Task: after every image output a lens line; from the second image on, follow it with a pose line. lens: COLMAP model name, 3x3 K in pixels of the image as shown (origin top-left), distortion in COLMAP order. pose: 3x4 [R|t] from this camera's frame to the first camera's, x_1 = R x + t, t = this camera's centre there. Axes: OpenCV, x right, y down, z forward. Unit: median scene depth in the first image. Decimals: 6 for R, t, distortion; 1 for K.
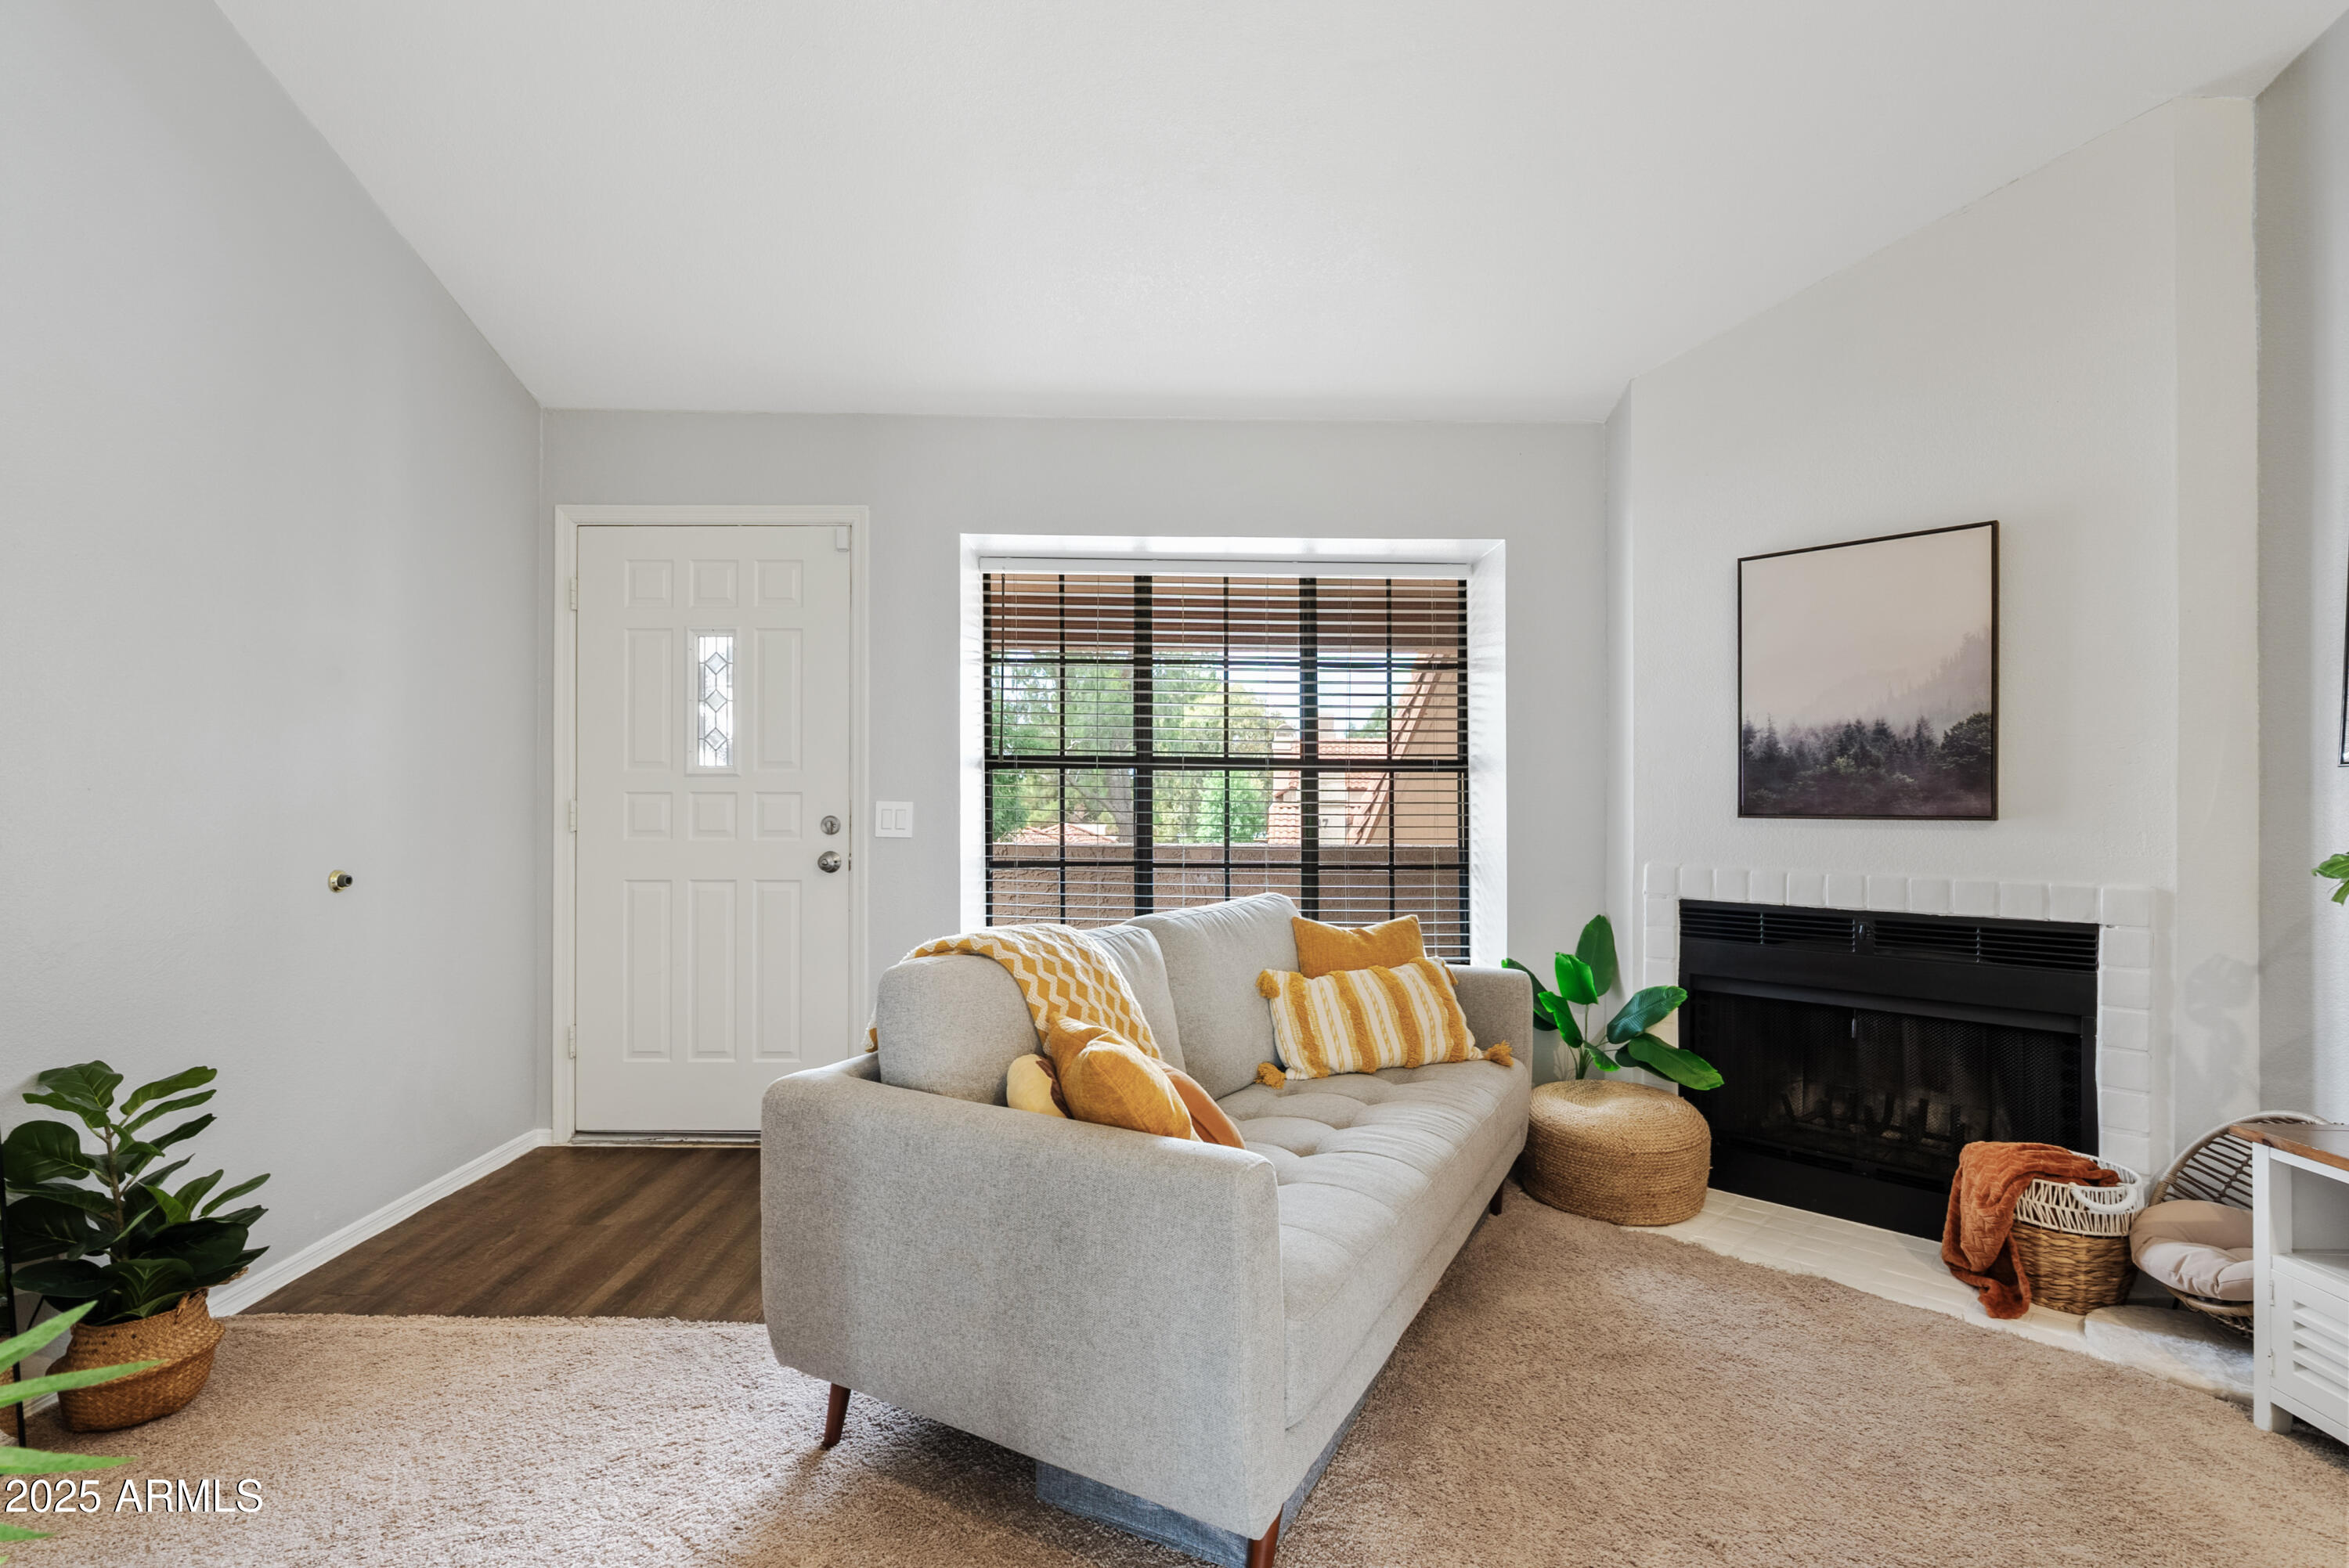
lens RADIAL K [[1063.5, 0, 1163.8], [0, 1063.5, 795.5], [0, 0, 1]] dist [-0.003236, 0.001067]
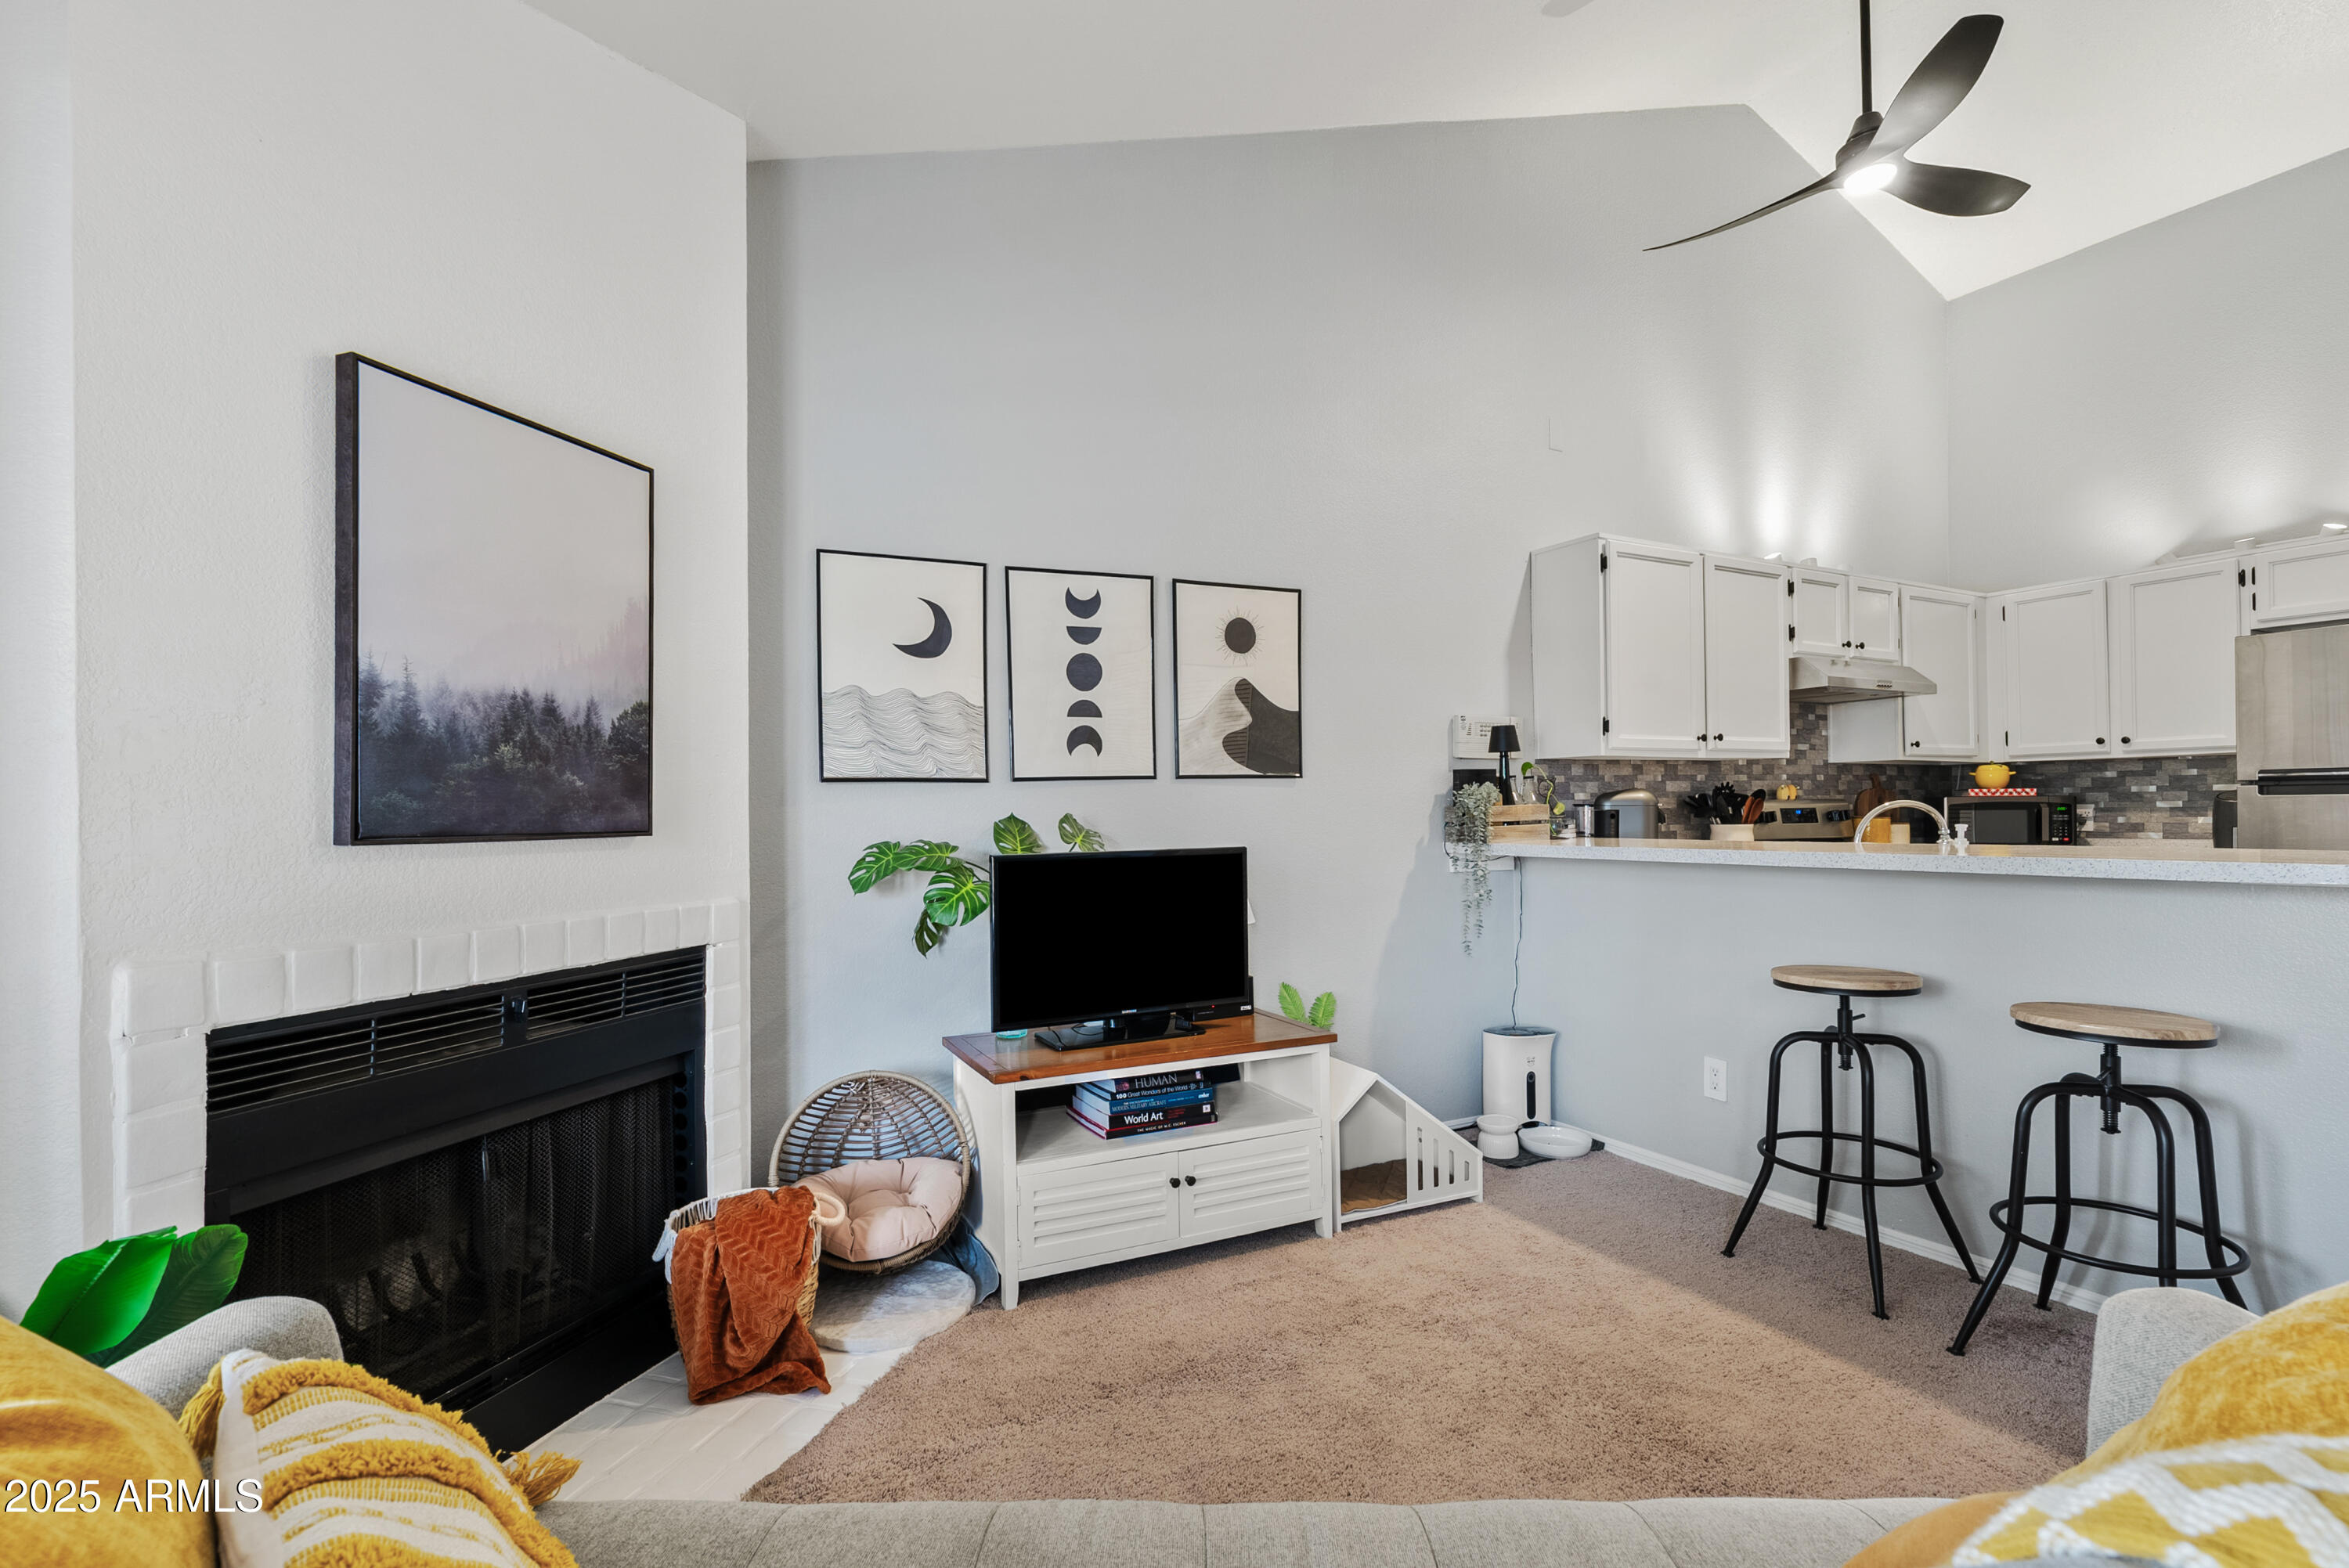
lens RADIAL K [[1063.5, 0, 1205.1], [0, 1063.5, 802.9], [0, 0, 1]] dist [-0.003236, 0.001067]
pose [[-0.468229, 0.007819, 0.883573, -0.129791], [0.002352, 0.999968, -0.007603, 0.005289], [-0.883604, -0.001482, -0.468232, 0.946976]]
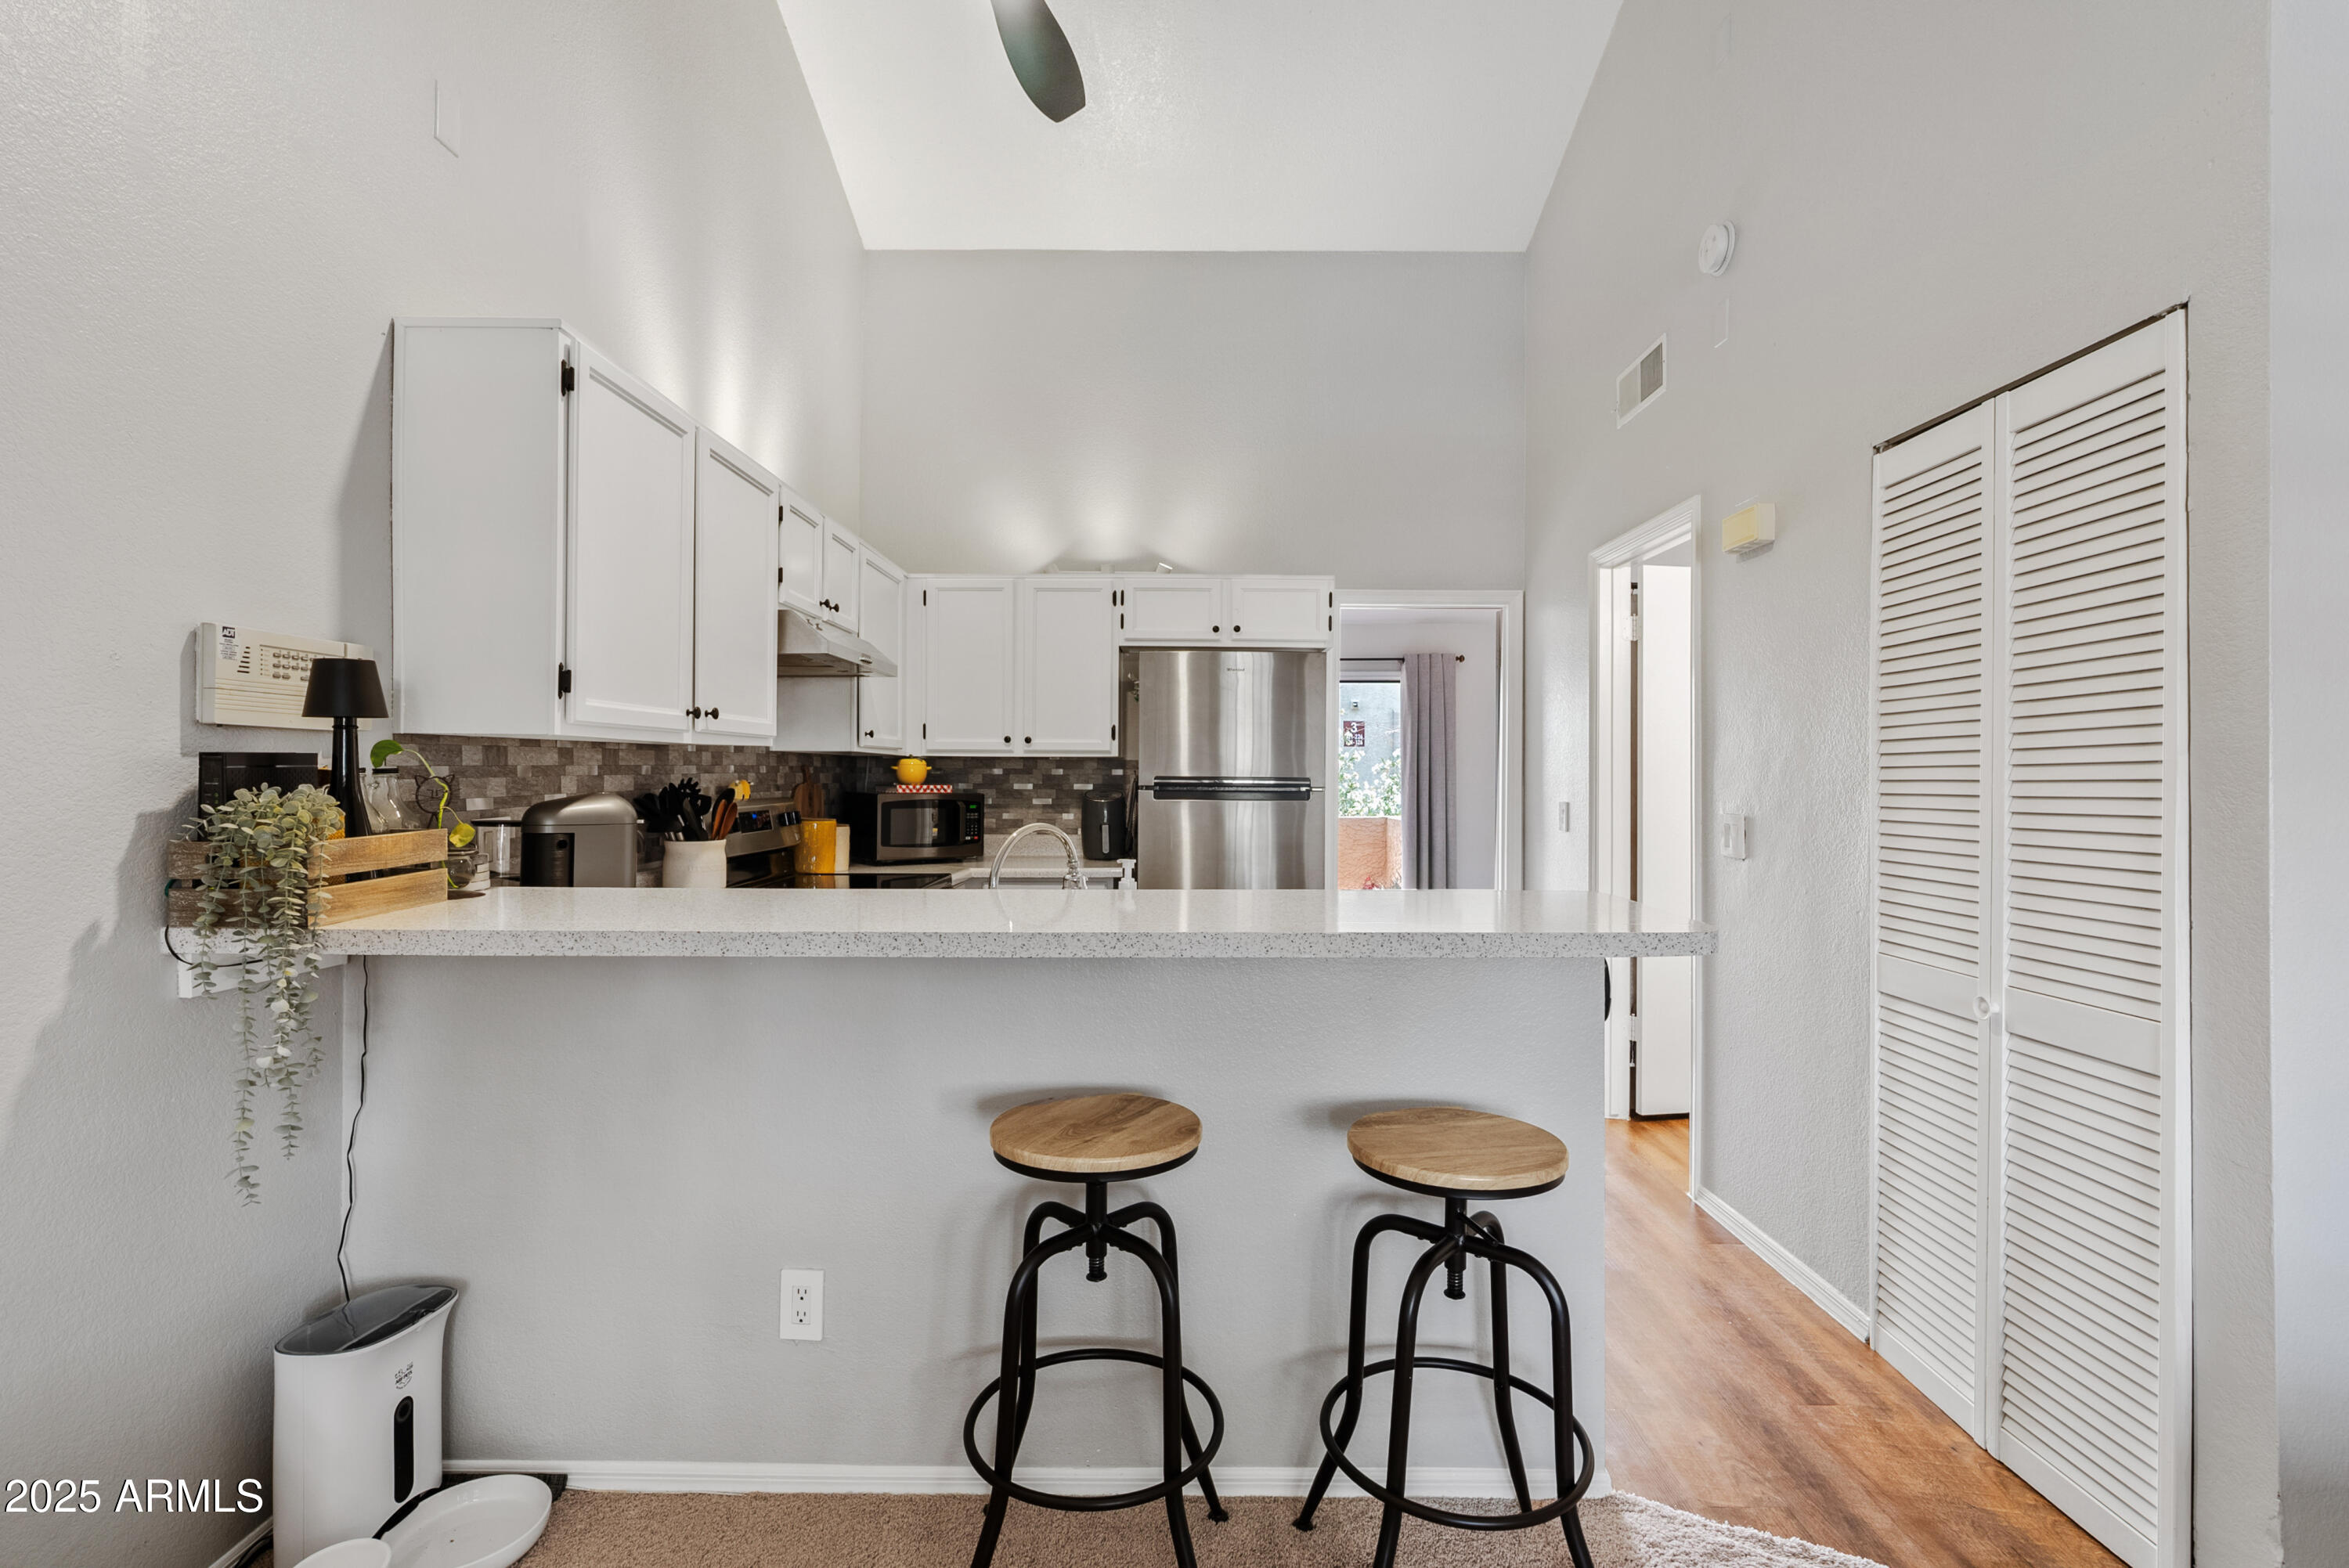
lens RADIAL K [[1063.5, 0, 1171.9], [0, 1063.5, 776.6], [0, 0, 1]] dist [-0.003236, 0.001067]
pose [[-0.999615, -0.010368, 0.025741, 0.369538], [-0.010538, 0.999924, -0.006476, -0.034106], [-0.025672, -0.006745, -0.999648, 0.596567]]
